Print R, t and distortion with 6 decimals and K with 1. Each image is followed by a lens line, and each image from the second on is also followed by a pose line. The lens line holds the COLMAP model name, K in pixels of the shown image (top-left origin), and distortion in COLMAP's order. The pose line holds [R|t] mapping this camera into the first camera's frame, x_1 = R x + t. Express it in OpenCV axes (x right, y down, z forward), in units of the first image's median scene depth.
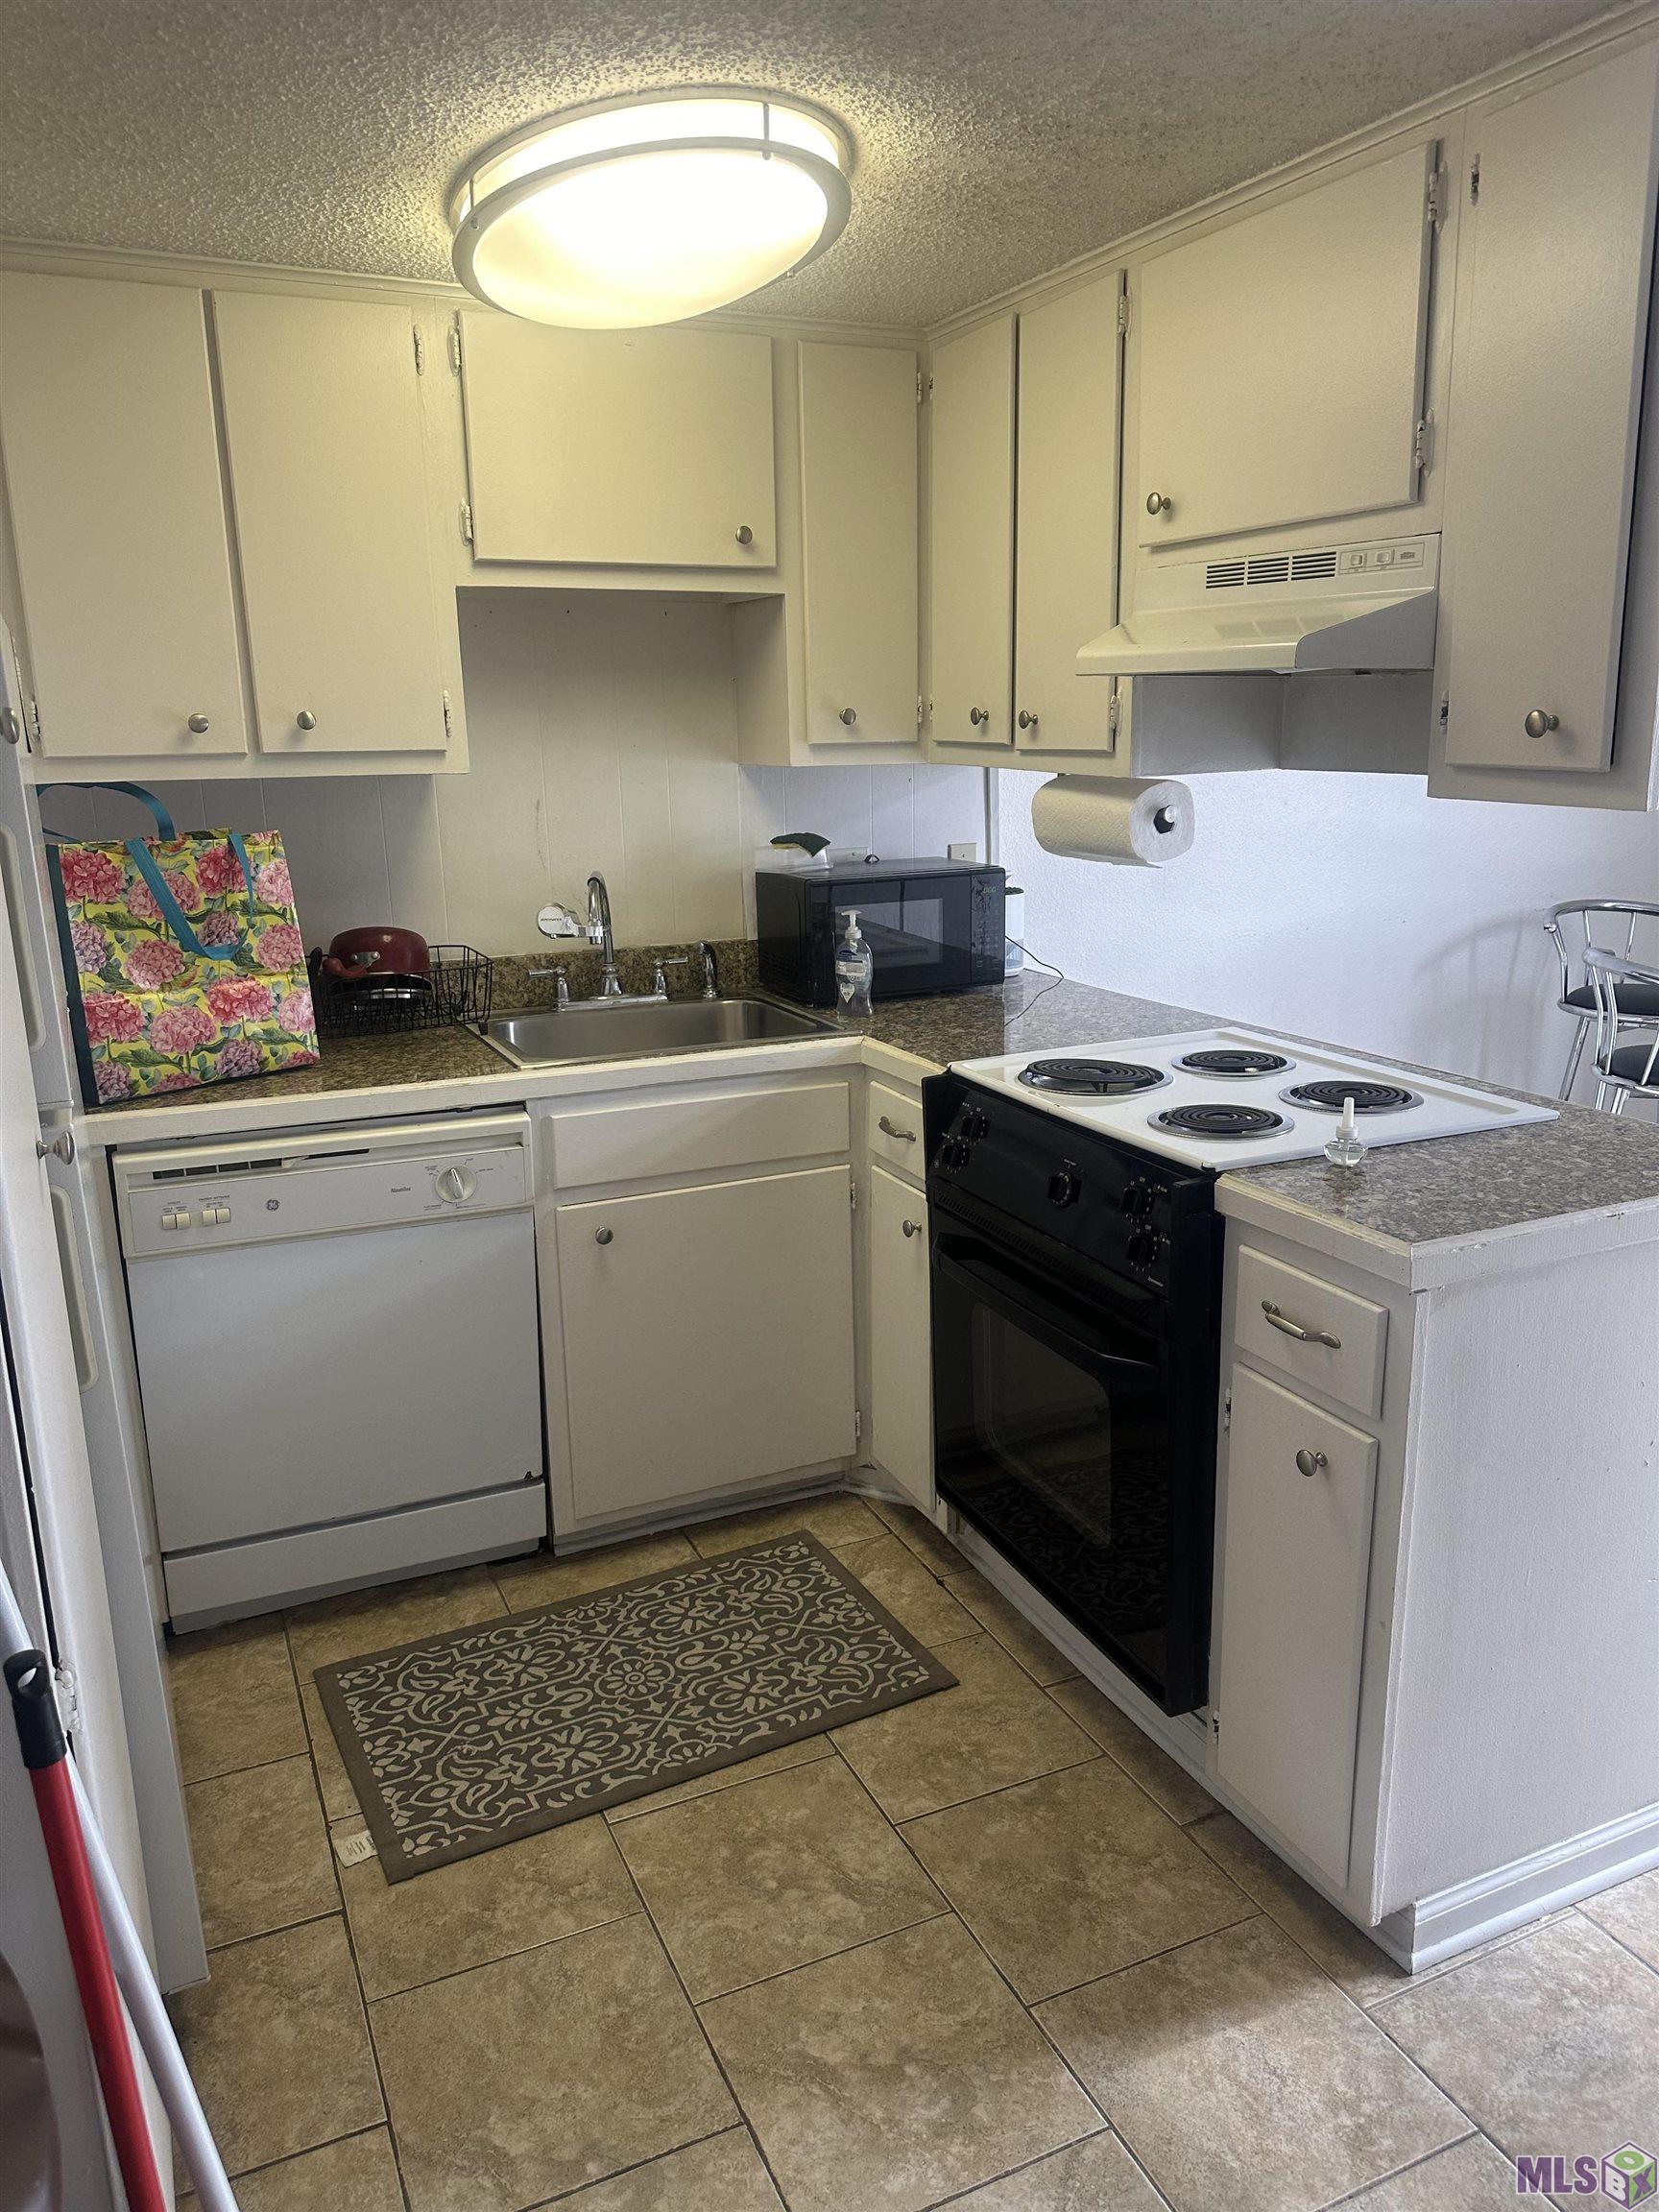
lens RADIAL K [[1560.9, 0, 835.9], [0, 1560.9, 1109.4], [0, 0, 1]] dist [-0.006441, -0.004492]
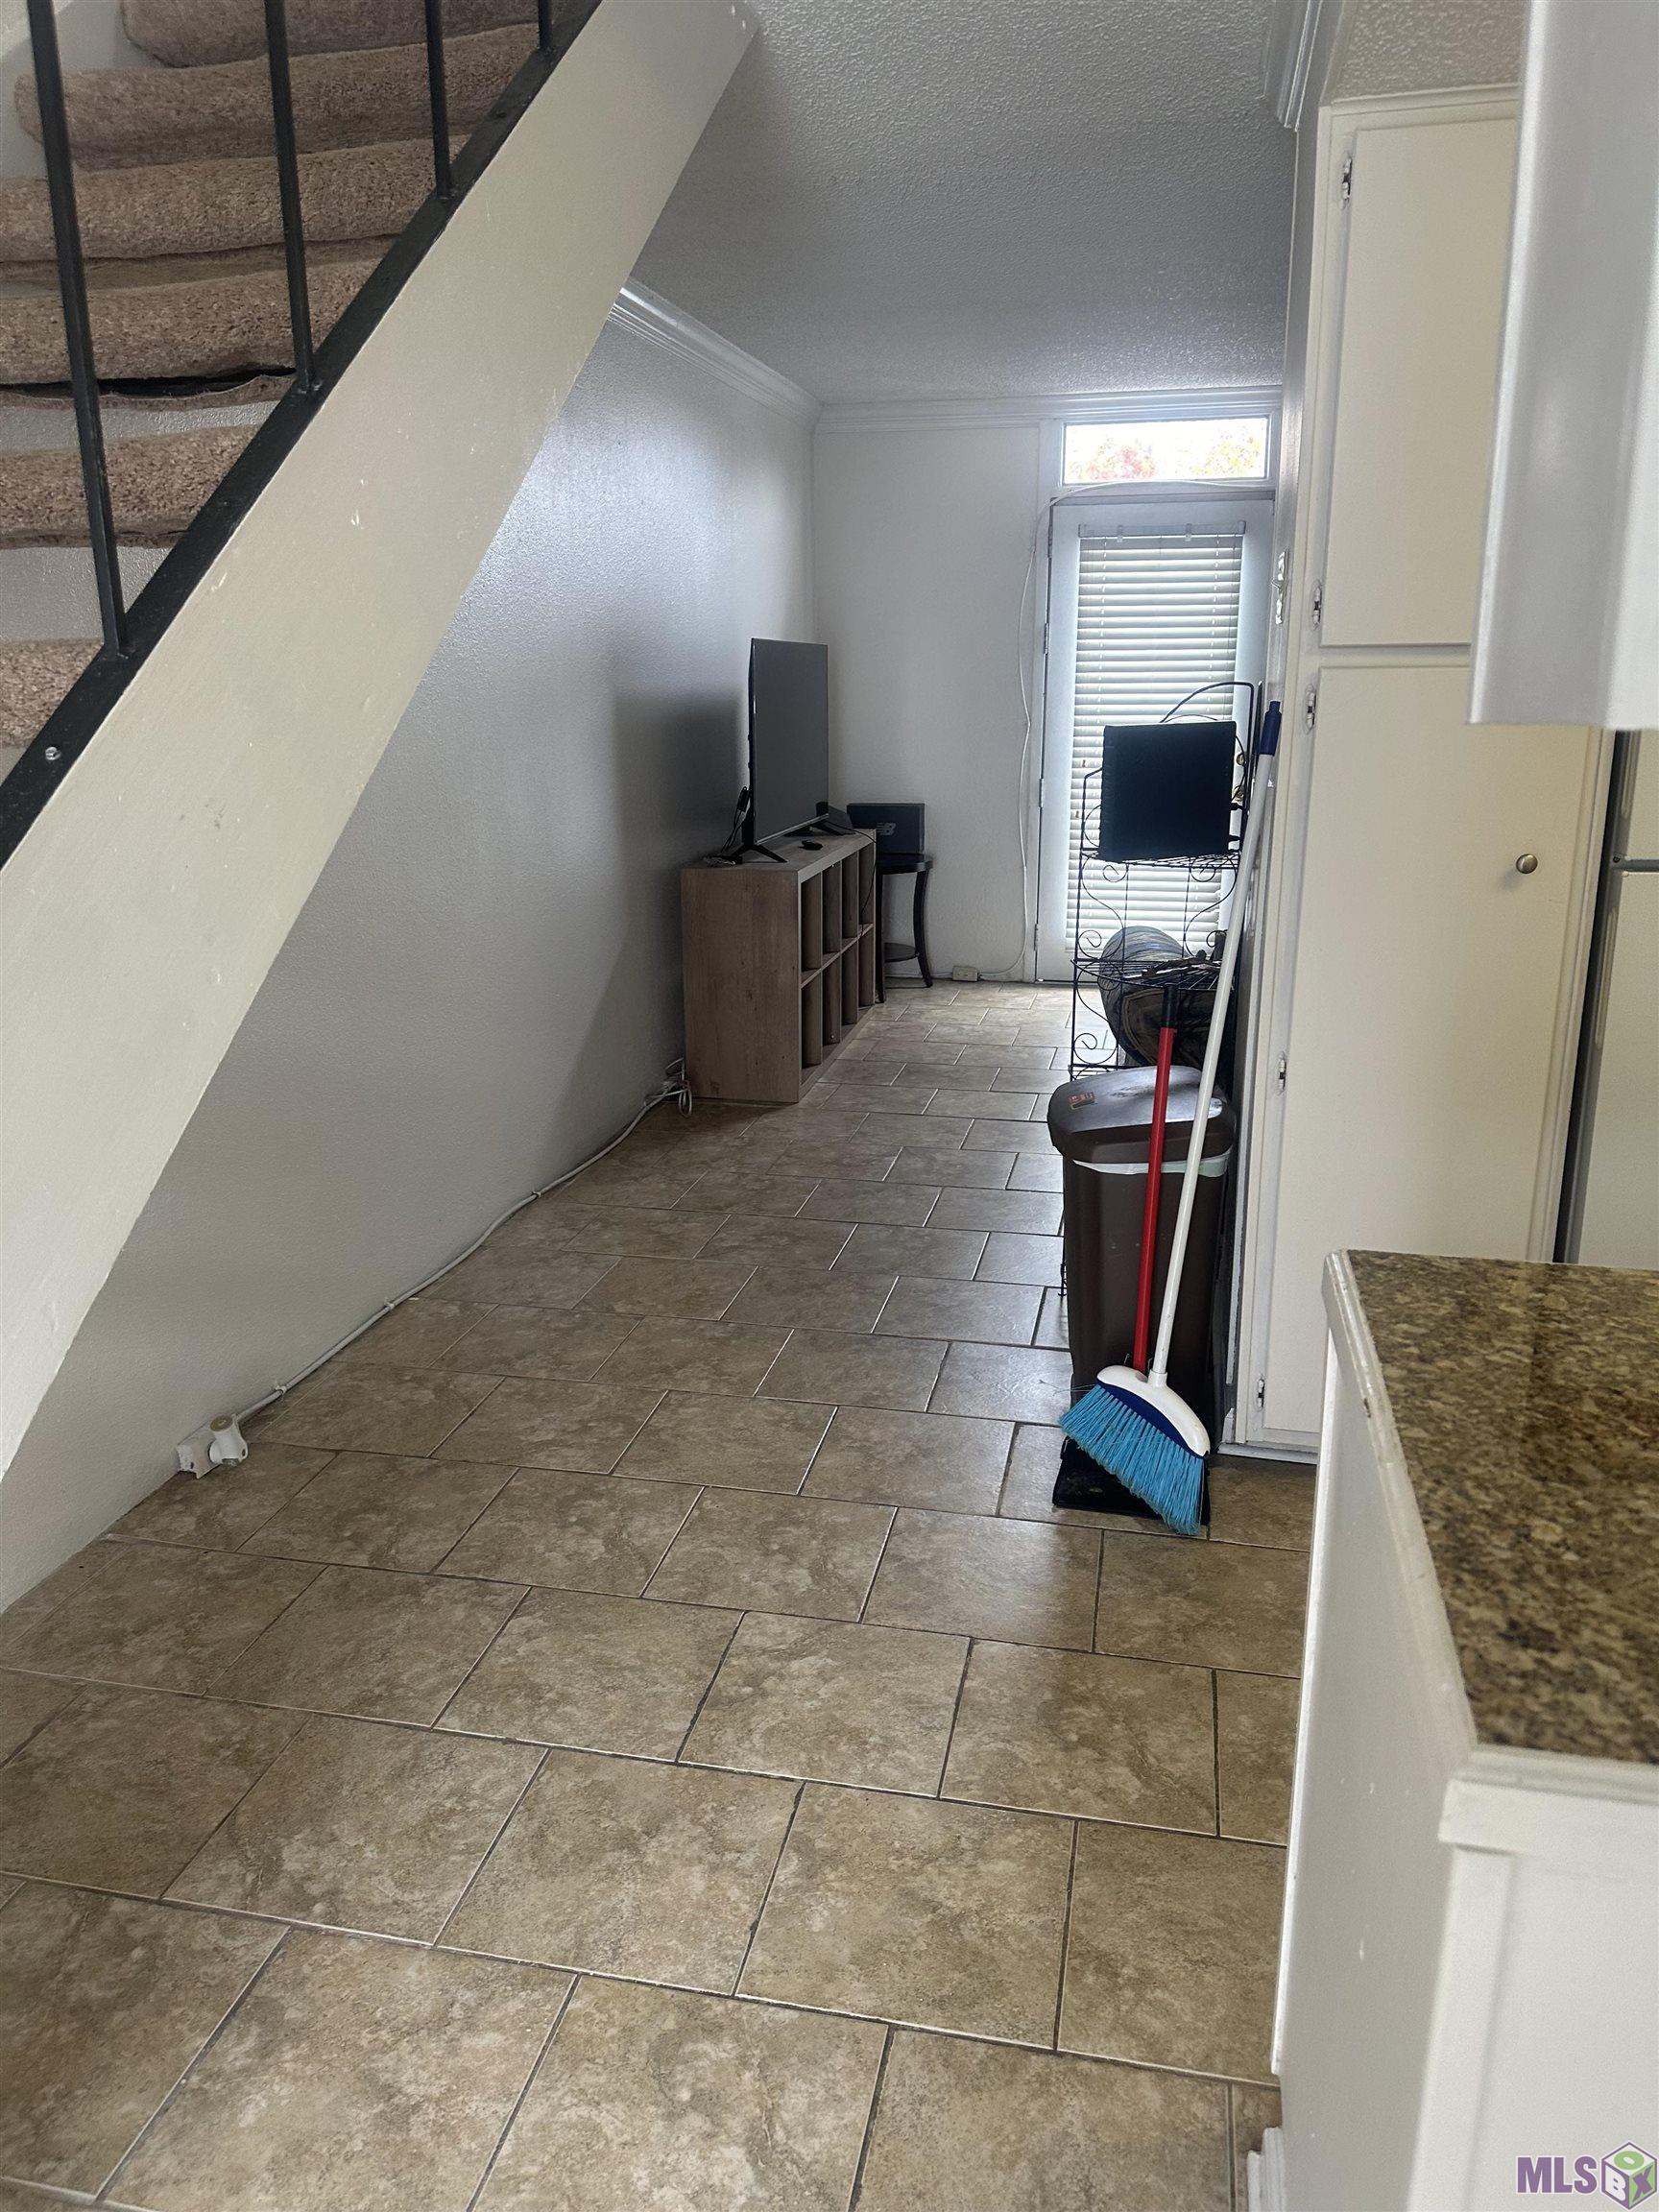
lens RADIAL K [[1560.9, 0, 831.7], [0, 1560.9, 1103.4], [0, 0, 1]] dist [-0.006441, -0.004492]
pose [[-0.606967, 0.225673, -0.762012, 1.068955], [-0.172778, 0.898430, 0.403697, -0.247299], [0.775718, 0.376690, -0.506326, 1.111349]]
